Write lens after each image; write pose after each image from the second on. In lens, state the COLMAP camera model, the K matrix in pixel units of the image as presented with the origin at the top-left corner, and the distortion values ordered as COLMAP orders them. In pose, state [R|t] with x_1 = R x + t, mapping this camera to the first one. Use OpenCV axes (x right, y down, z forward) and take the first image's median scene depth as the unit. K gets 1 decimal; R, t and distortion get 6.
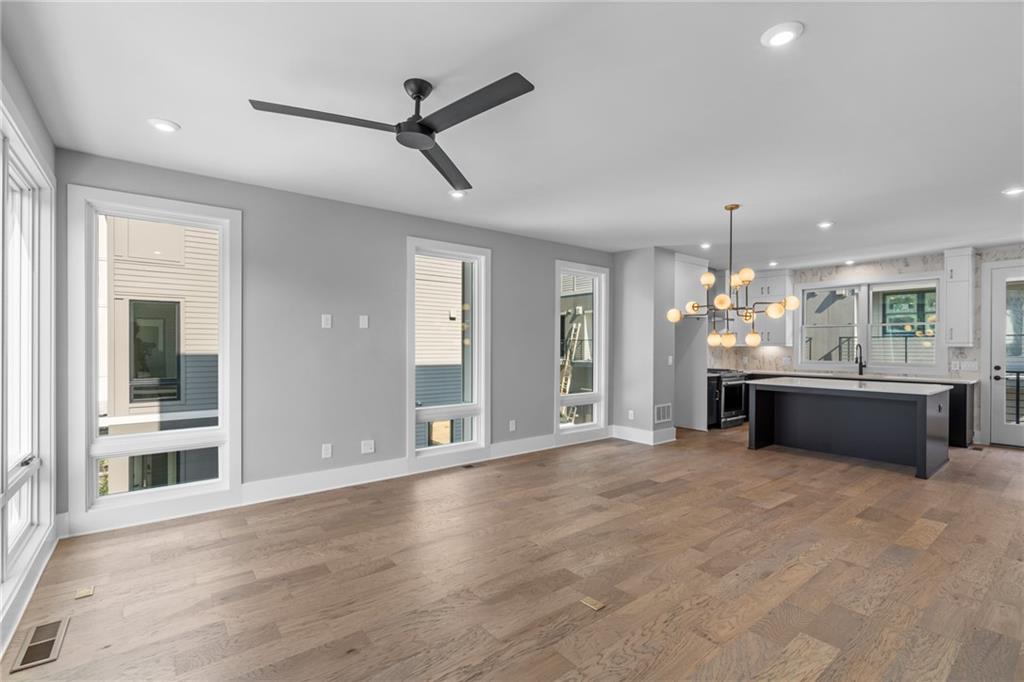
lens RADIAL K [[462.2, 0, 512.2], [0, 462.2, 344.0], [0, 0, 1]] dist [-0.002941, -0.000143]
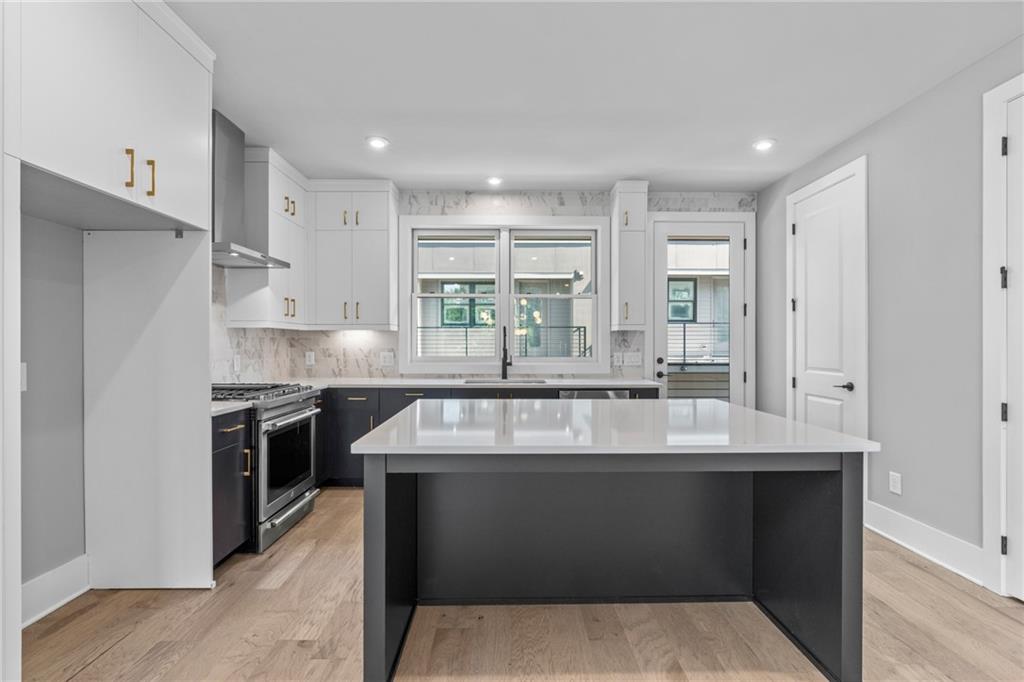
lens RADIAL K [[462.2, 0, 512.2], [0, 462.2, 344.0], [0, 0, 1]] dist [-0.002941, -0.000143]
pose [[0.608671, -0.006165, 0.793399, 0.417845], [-0.001877, 0.999956, 0.009210, 0.024015], [-0.793420, -0.007095, 0.608633, 0.905640]]
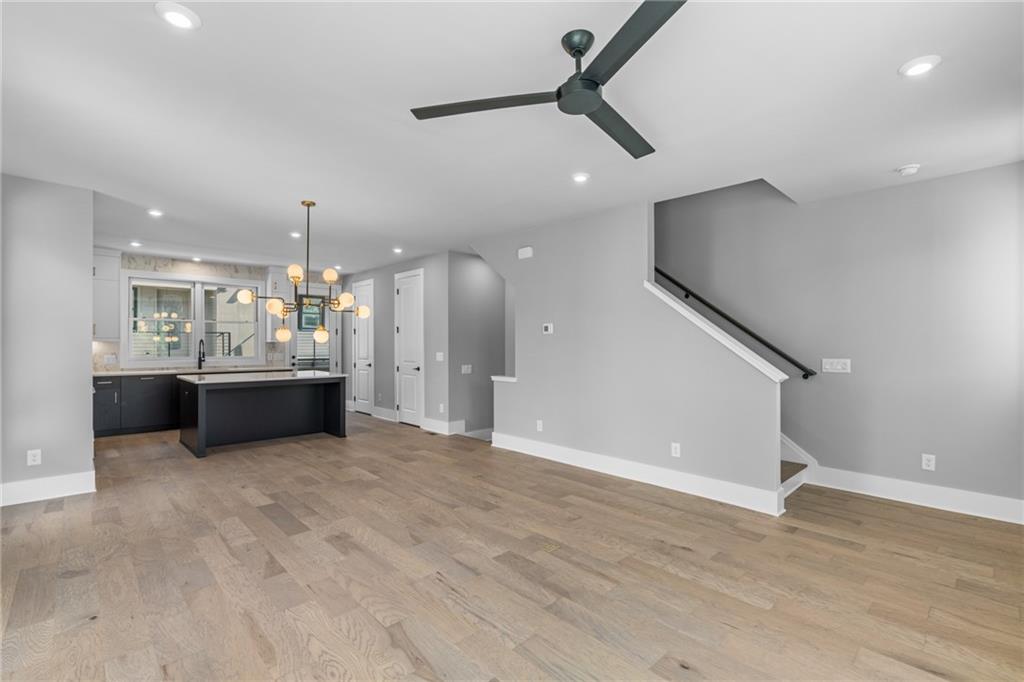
lens RADIAL K [[462.2, 0, 512.2], [0, 462.2, 344.0], [0, 0, 1]] dist [-0.002941, -0.000143]
pose [[-0.090836, -0.005155, 0.995853, -0.493676], [-0.007496, 0.999962, 0.004492, 0.000549], [-0.995838, -0.007056, -0.090871, 0.565708]]
